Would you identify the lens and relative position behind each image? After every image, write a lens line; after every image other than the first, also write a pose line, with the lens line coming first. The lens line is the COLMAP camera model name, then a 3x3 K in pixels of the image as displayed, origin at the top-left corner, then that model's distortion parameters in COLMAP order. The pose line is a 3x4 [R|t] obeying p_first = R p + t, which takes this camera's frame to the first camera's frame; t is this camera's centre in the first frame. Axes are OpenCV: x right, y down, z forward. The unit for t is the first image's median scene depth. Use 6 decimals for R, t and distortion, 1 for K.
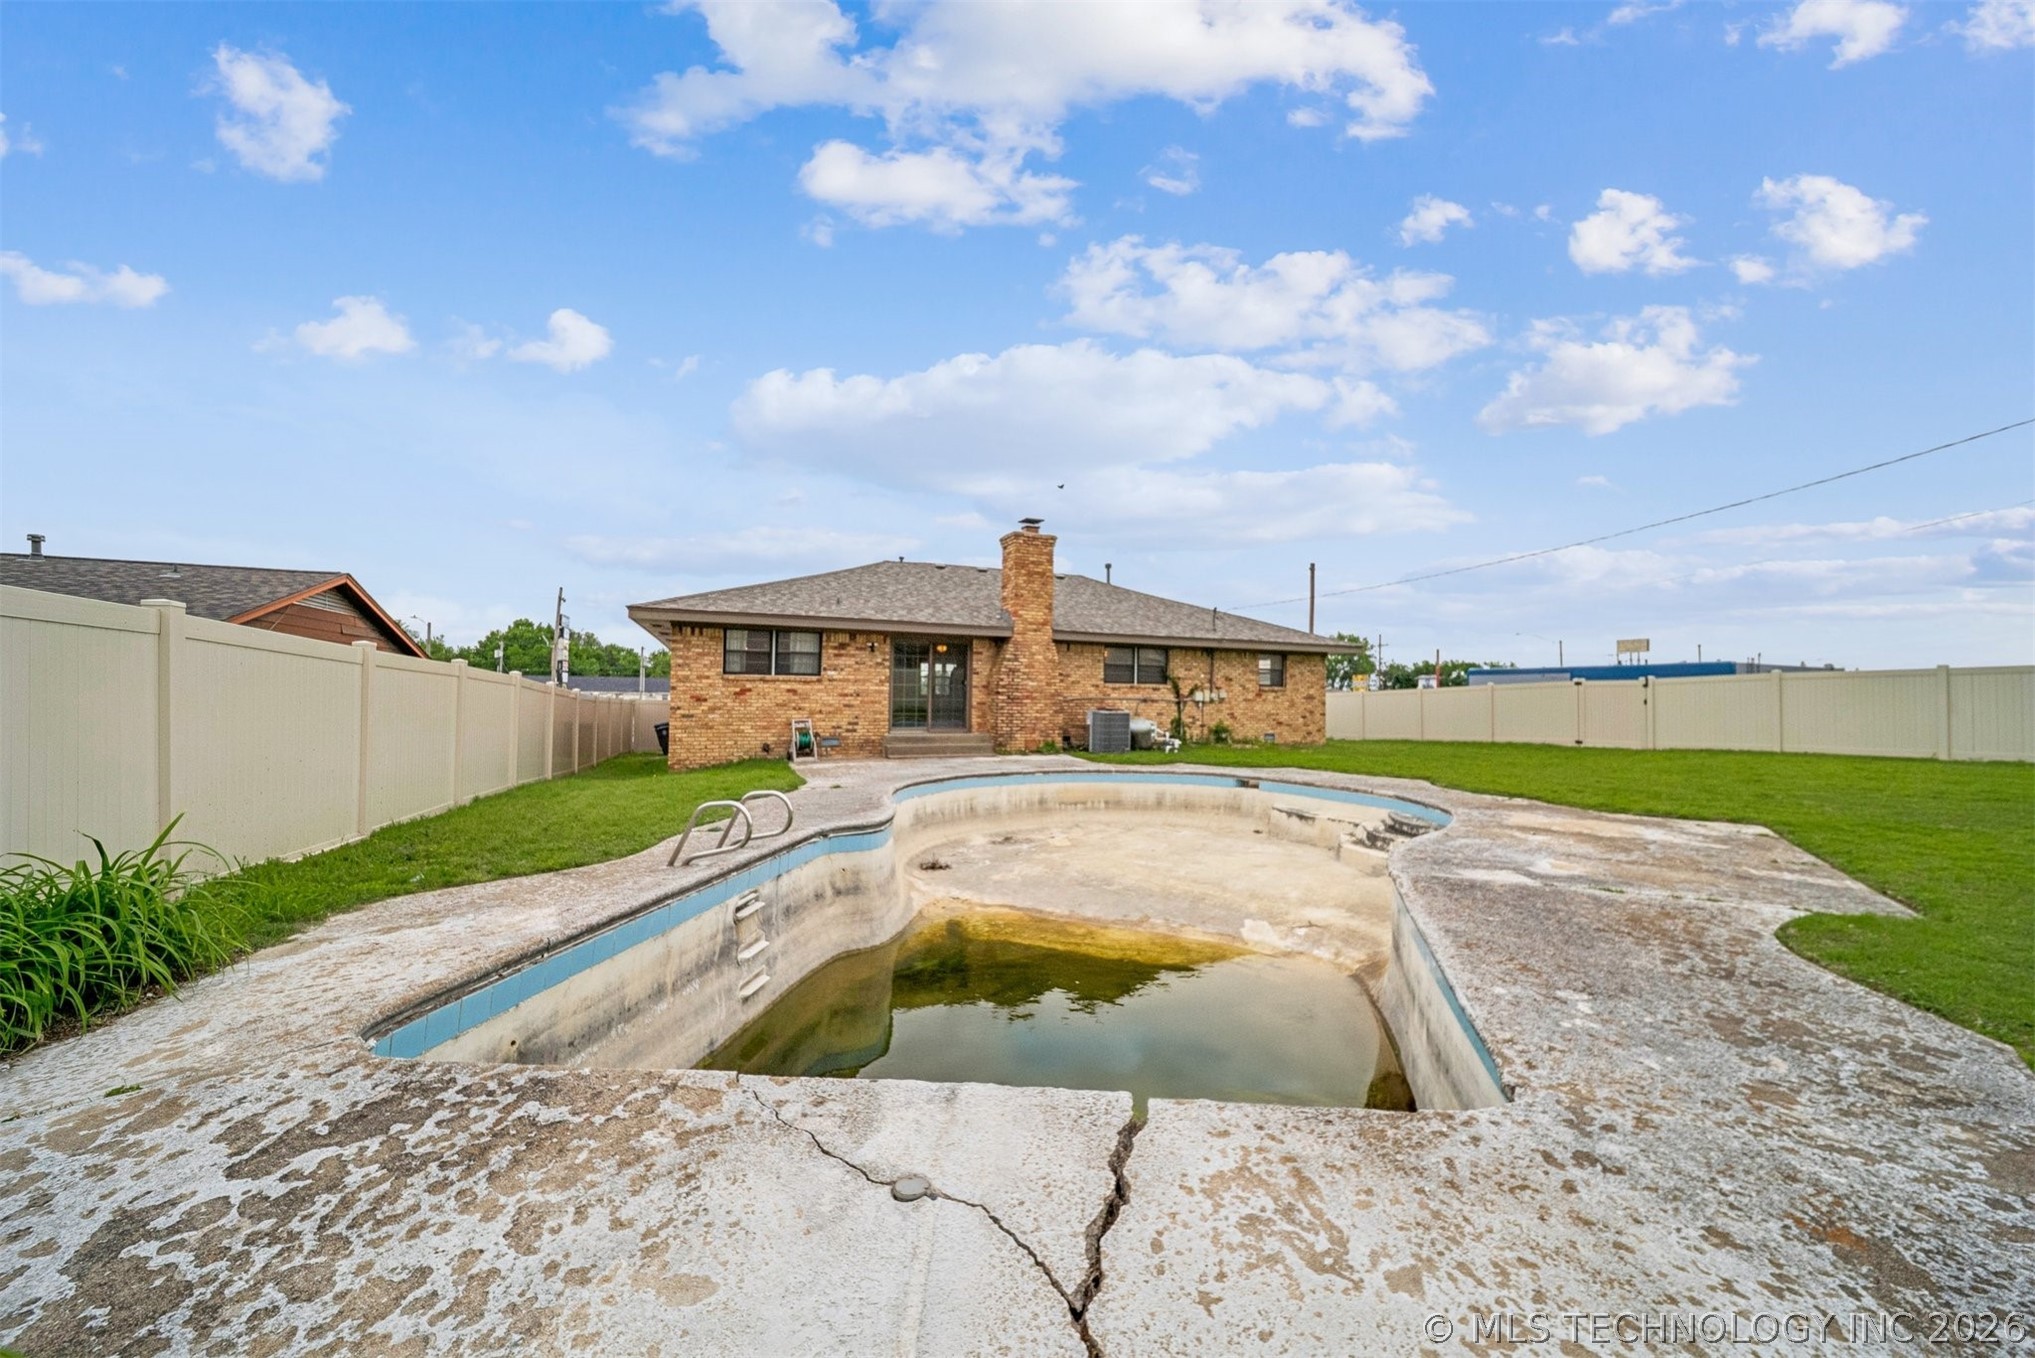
lens RADIAL K [[734.8, 0, 1017.5], [0, 734.8, 679.0], [0, 0, 1]] dist [-0.003154, -0.000719]
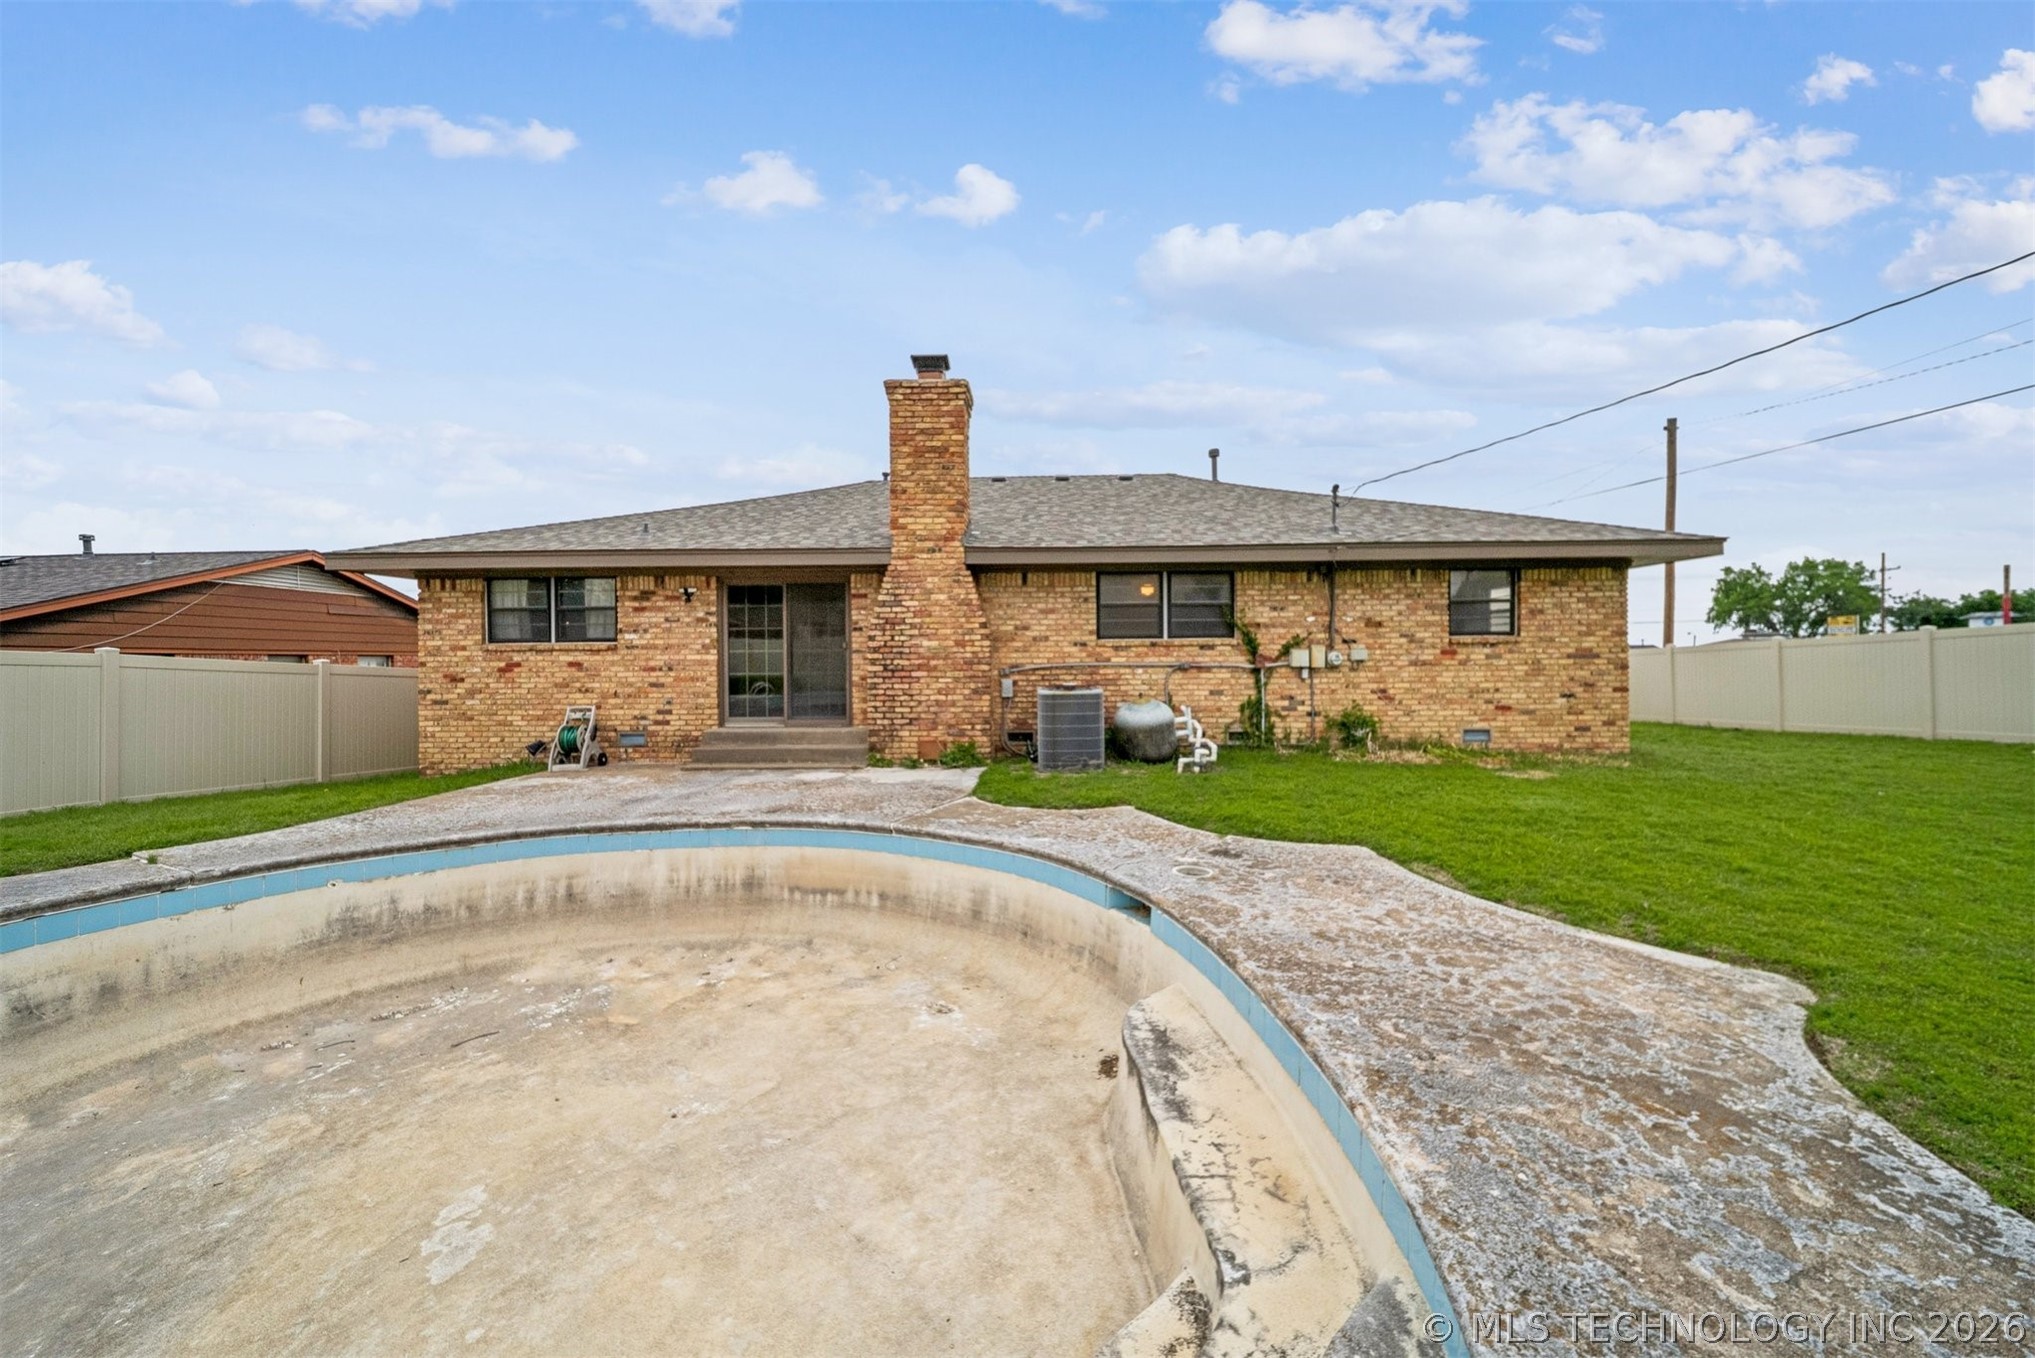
lens RADIAL K [[728.6, 0, 1014.6], [0, 728.6, 663.4], [0, 0, 1]] dist [0.001323, -0.001467]
pose [[0.910906, -0.018413, -0.412204, 0.312211], [0.029502, 0.999353, 0.020554, 0.012061], [0.411559, -0.030884, 0.910860, 0.499428]]
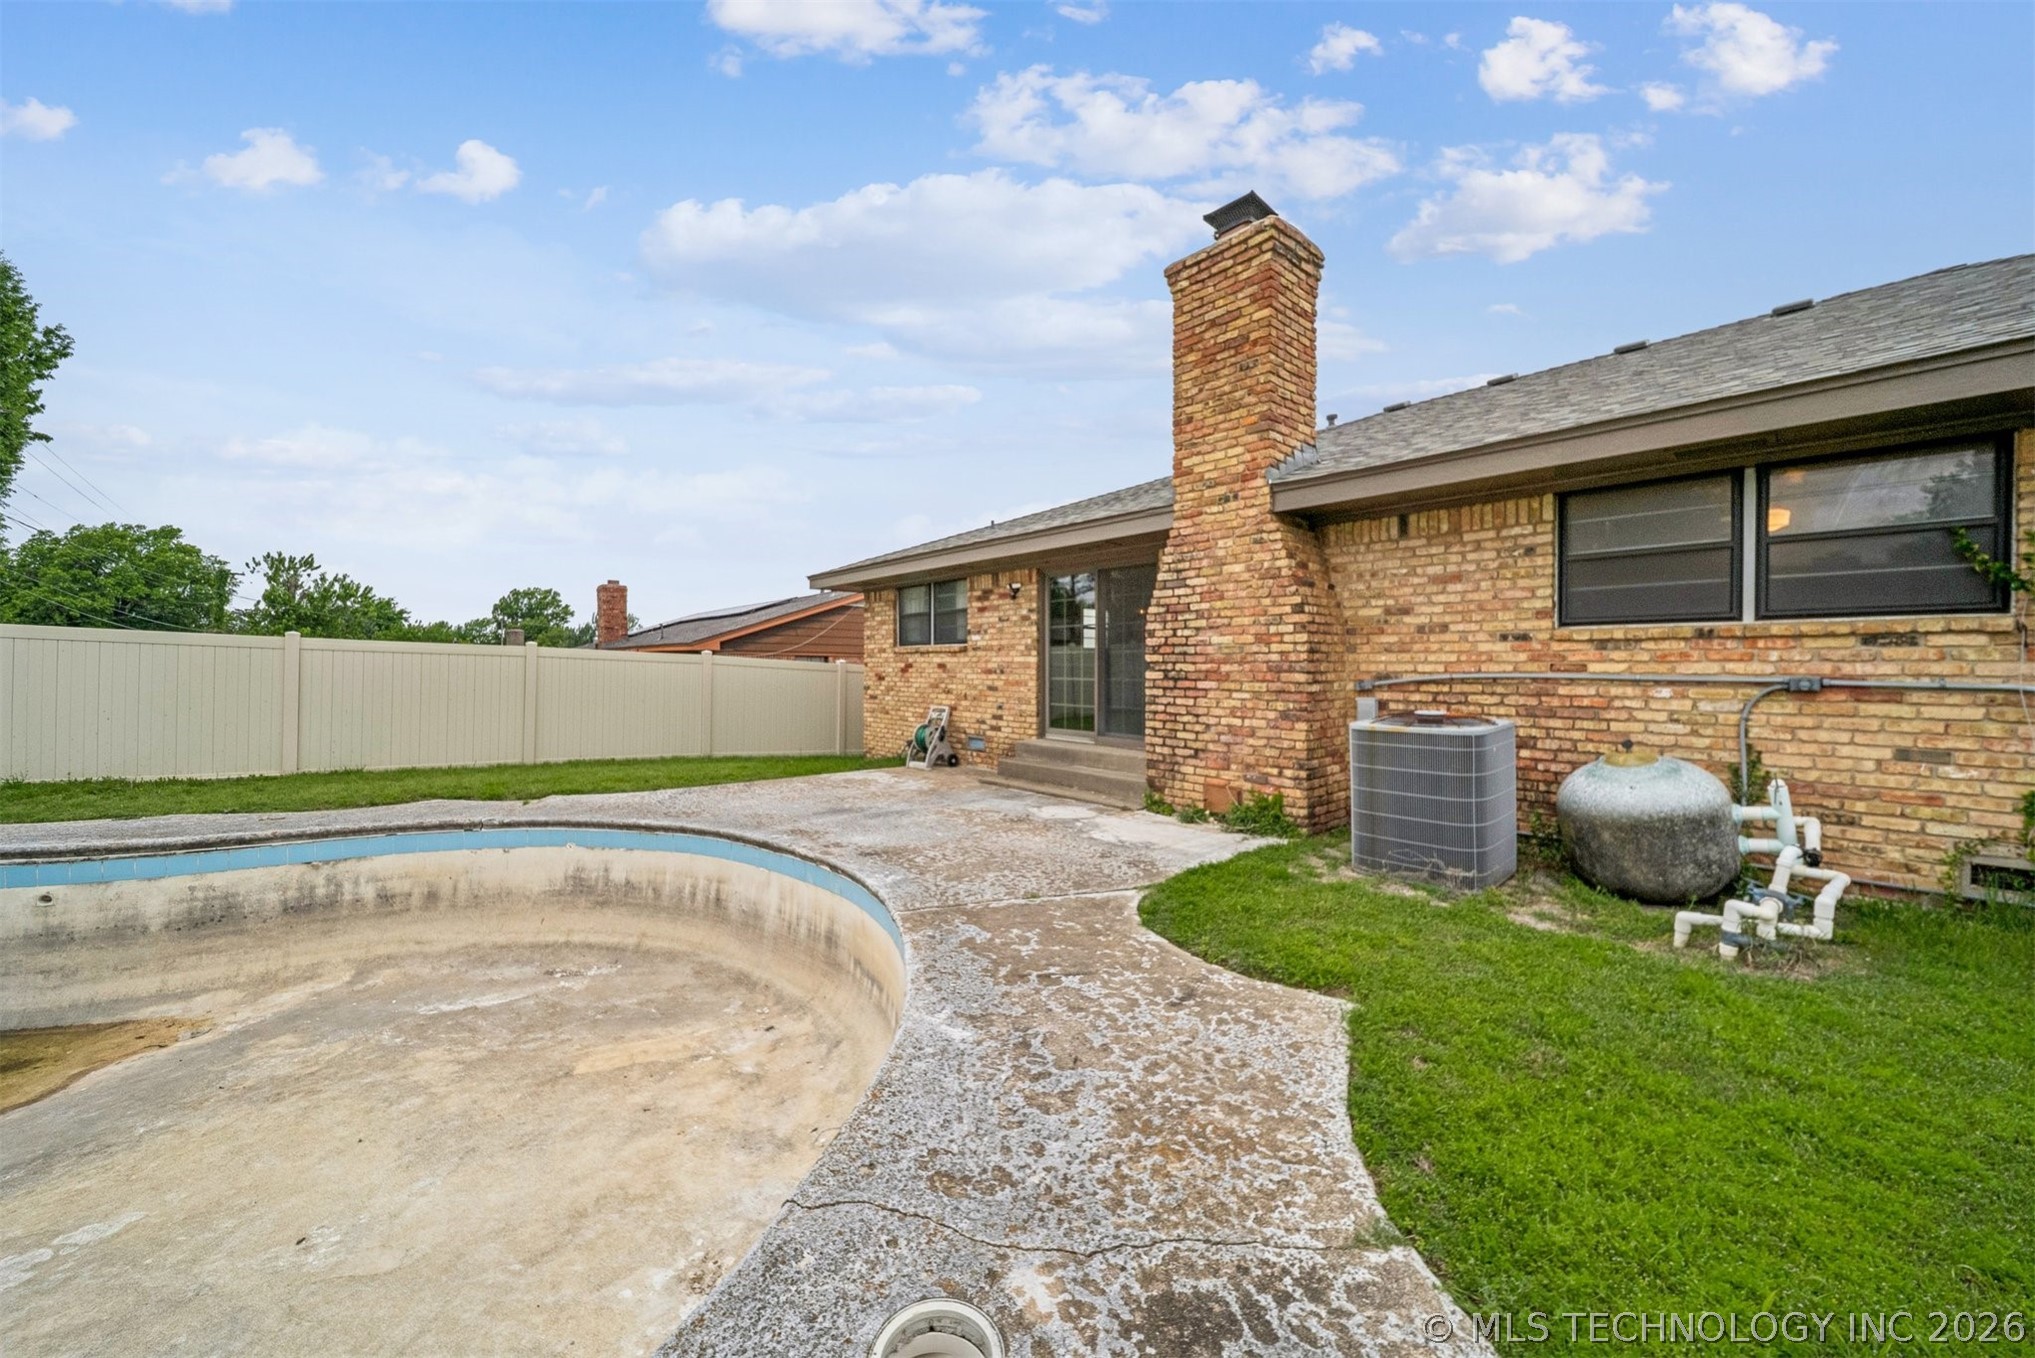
lens RADIAL K [[726.4, 0, 1020.3], [0, 726.4, 673.6], [0, 0, 1]] dist [0.001383, -0.001421]
pose [[0.322530, -0.002652, -0.946555, 0.341826], [0.021498, 0.999759, 0.004524, 0.019966], [0.946315, -0.021808, 0.322509, 0.766881]]
